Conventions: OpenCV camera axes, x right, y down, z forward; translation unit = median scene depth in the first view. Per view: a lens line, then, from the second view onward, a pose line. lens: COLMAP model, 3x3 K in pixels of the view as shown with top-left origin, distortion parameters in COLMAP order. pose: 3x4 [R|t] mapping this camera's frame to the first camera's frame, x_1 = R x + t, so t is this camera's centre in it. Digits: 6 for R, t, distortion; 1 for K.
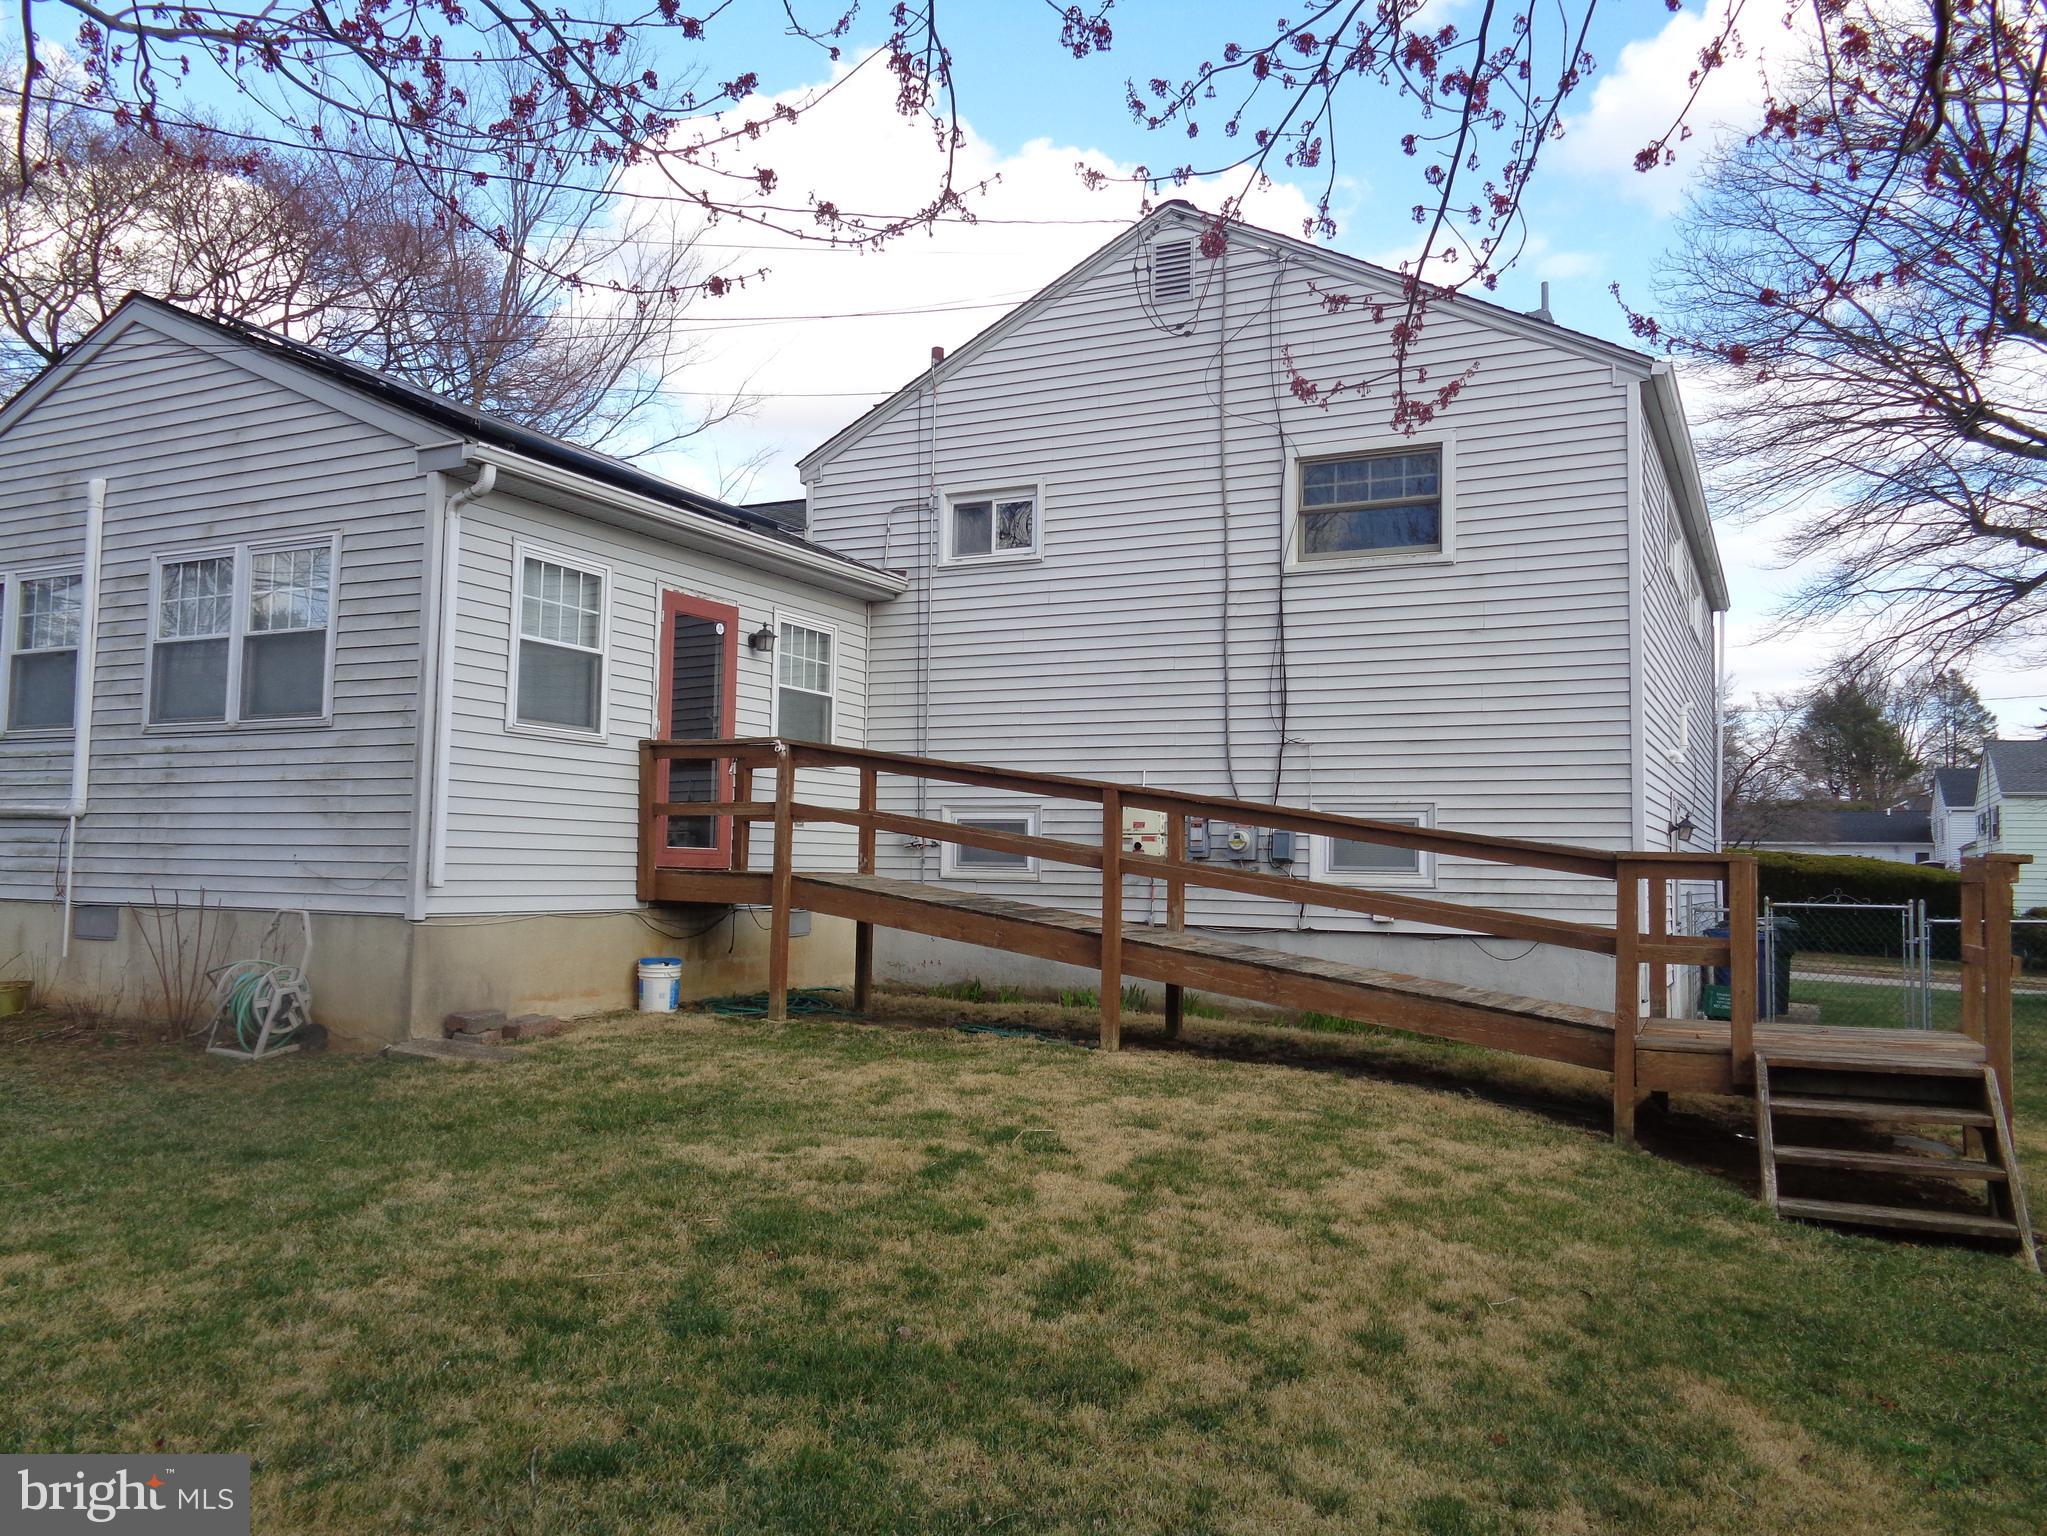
lens RADIAL K [[1526.5, 0, 1054.9], [0, 1526.5, 767.1], [0, 0, 1]] dist [0.029862, -0.029193]
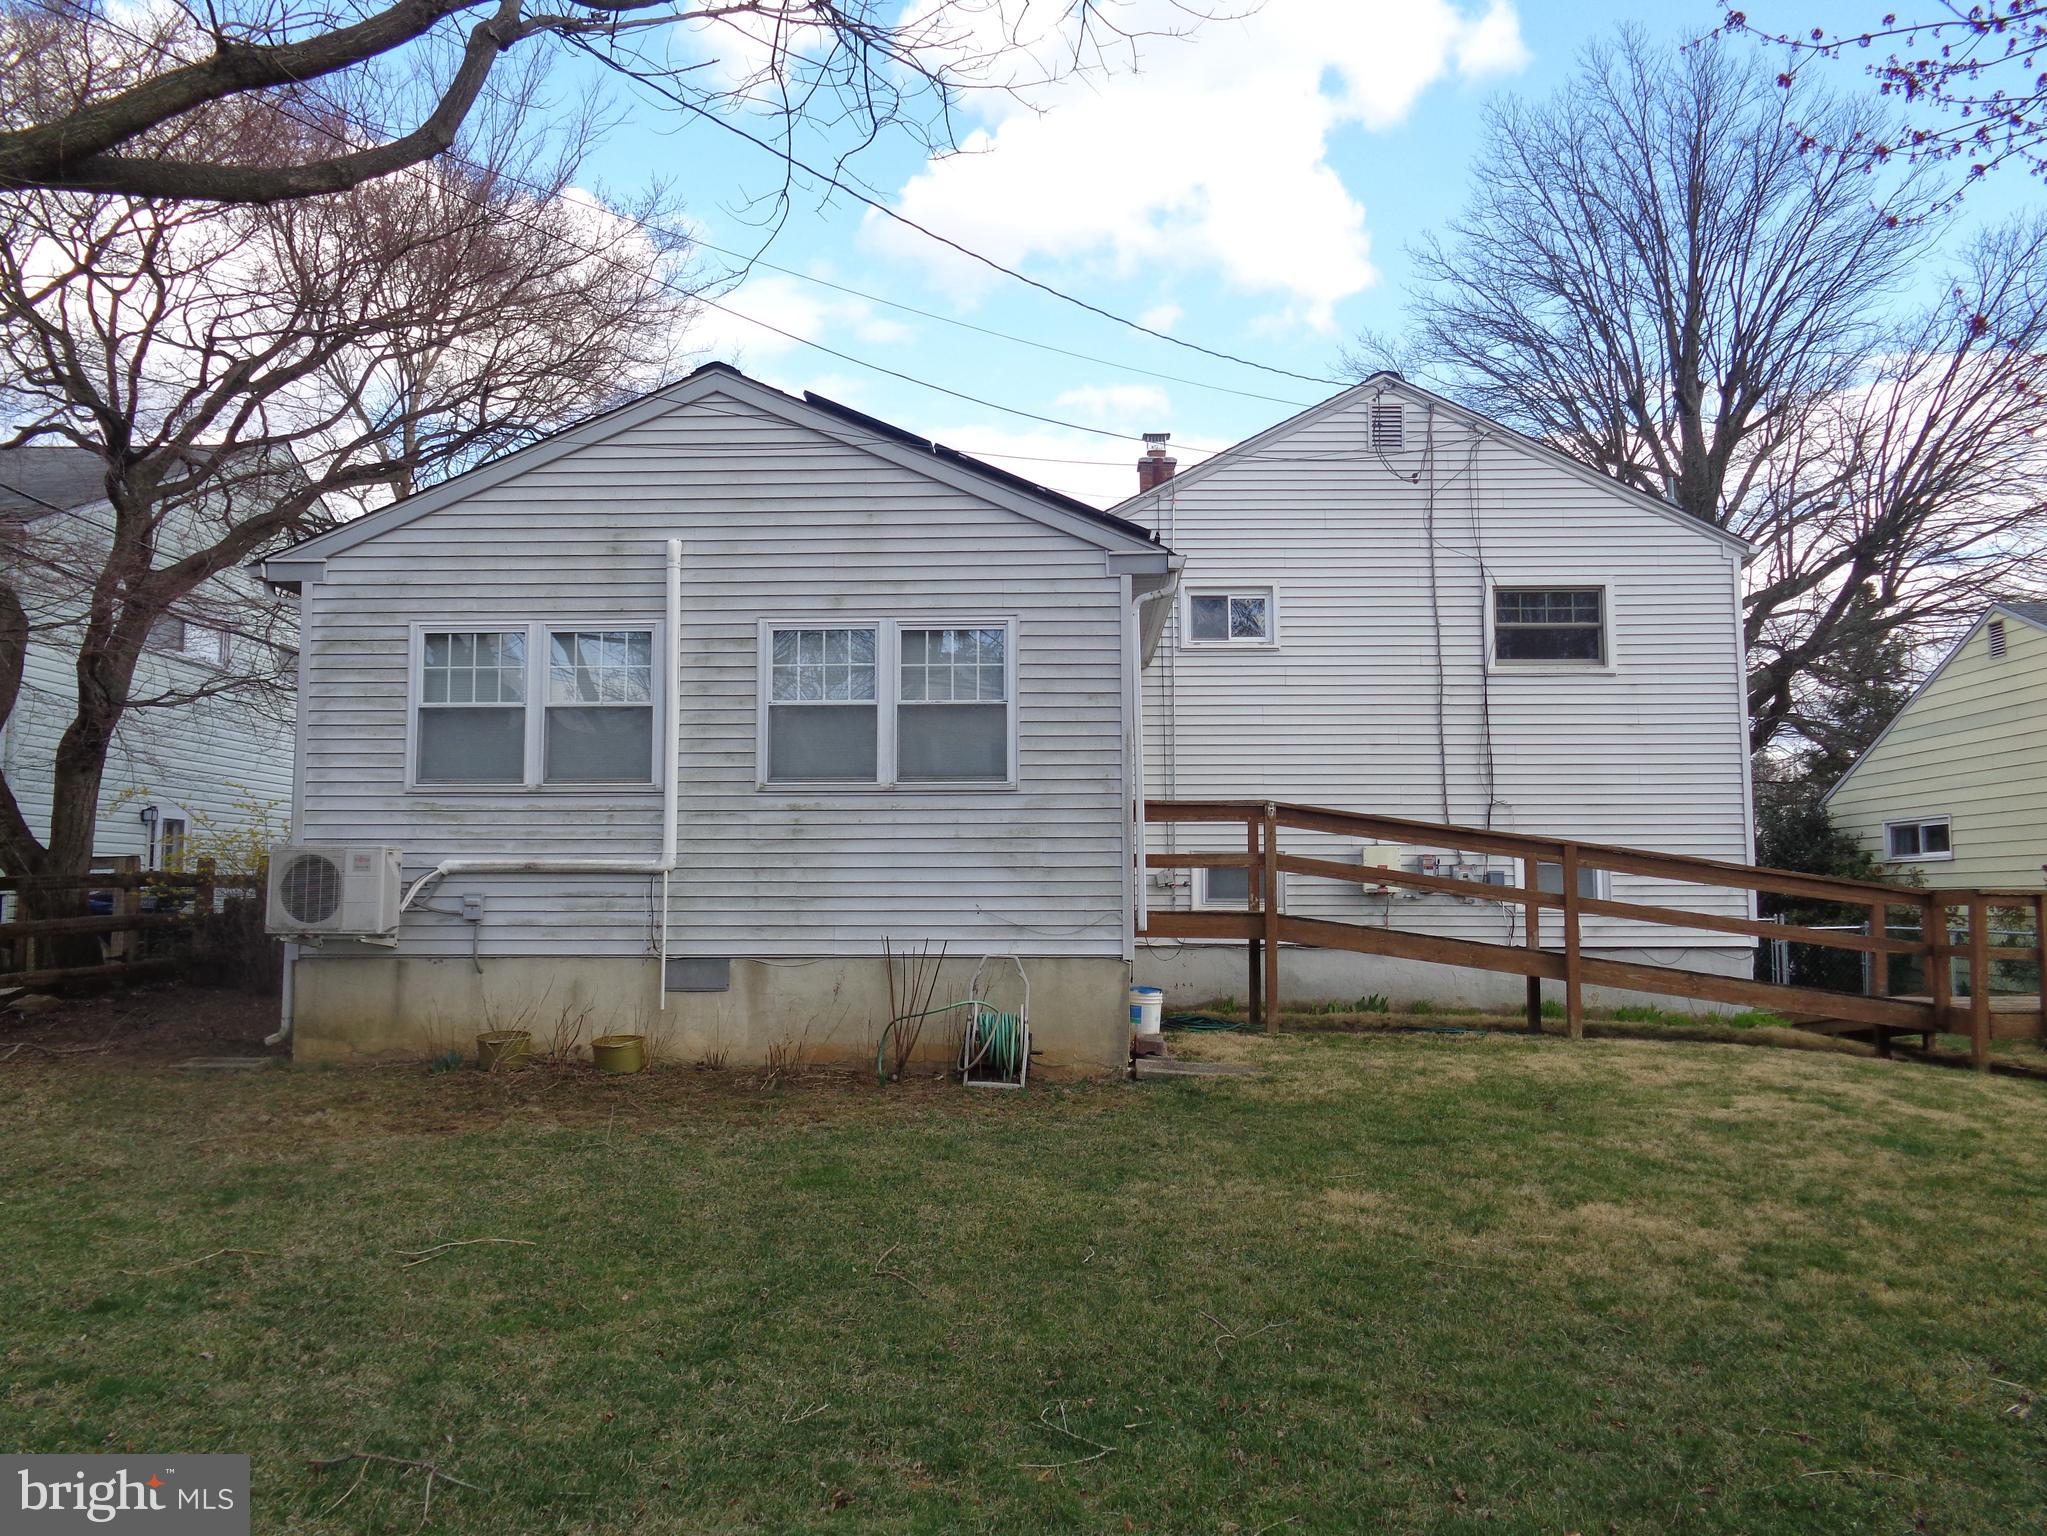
lens RADIAL K [[1526.5, 0, 1054.9], [0, 1526.5, 767.1], [0, 0, 1]] dist [0.029862, -0.029193]
pose [[0.903810, 0.019191, 0.427504, -0.732988], [-0.012423, 0.999750, -0.018617, -0.018334], [-0.427755, 0.011515, 0.903822, -0.019101]]
